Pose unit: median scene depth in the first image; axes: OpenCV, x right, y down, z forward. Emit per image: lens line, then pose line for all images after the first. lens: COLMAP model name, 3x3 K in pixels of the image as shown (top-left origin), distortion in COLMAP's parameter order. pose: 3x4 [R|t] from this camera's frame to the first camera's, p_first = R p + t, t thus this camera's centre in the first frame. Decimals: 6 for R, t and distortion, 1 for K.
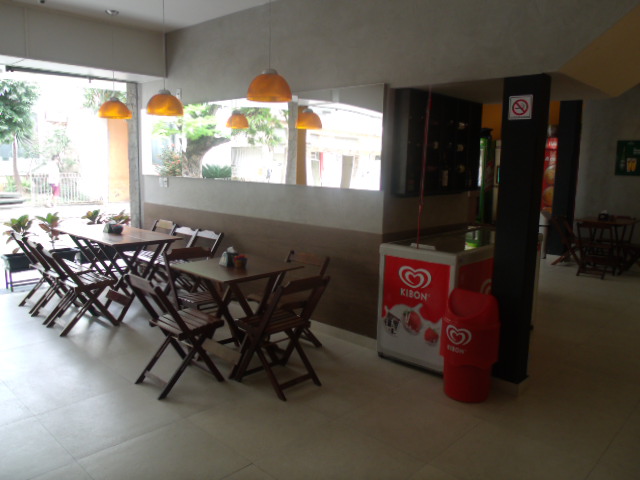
lens RADIAL K [[509.3, 0, 319.5], [0, 509.3, 234.6], [0, 0, 1]] dist [-0.040662, 0.008400]
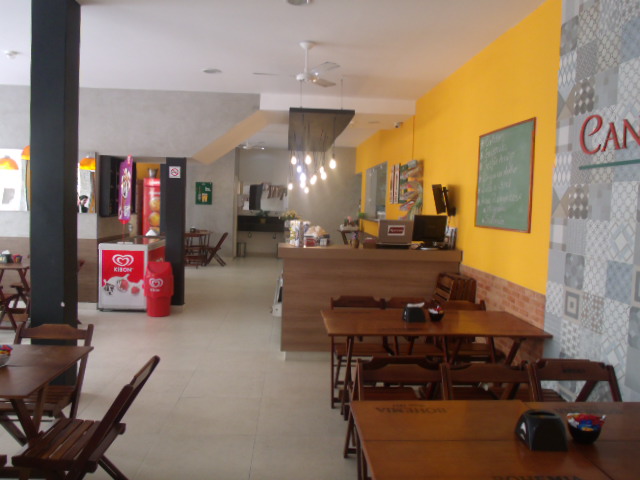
lens RADIAL K [[509.3, 0, 319.0], [0, 509.3, 237.5], [0, 0, 1]] dist [-0.040662, 0.008400]
pose [[0.686656, -0.045068, 0.725584, -0.638302], [0.082701, 0.996440, -0.016372, 0.090194], [-0.722263, 0.071249, 0.687939, -0.755842]]
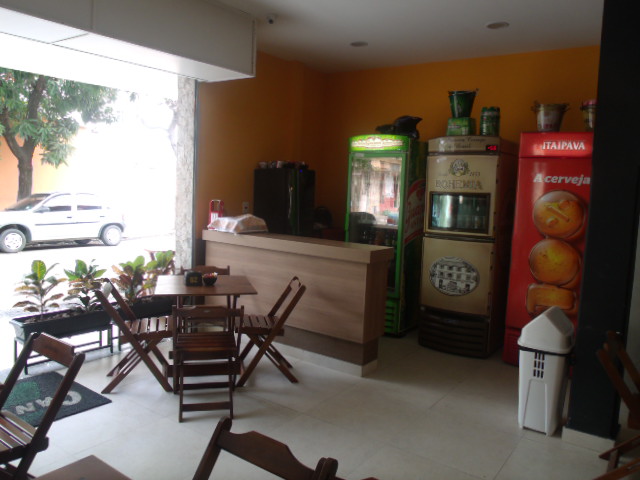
lens RADIAL K [[509.3, 0, 318.4], [0, 509.3, 238.7], [0, 0, 1]] dist [-0.040662, 0.008400]
pose [[0.989423, 0.017130, 0.144041, 0.468131], [-0.011402, 0.999115, -0.040495, -0.181592], [-0.144607, 0.038424, 0.988743, 1.430120]]
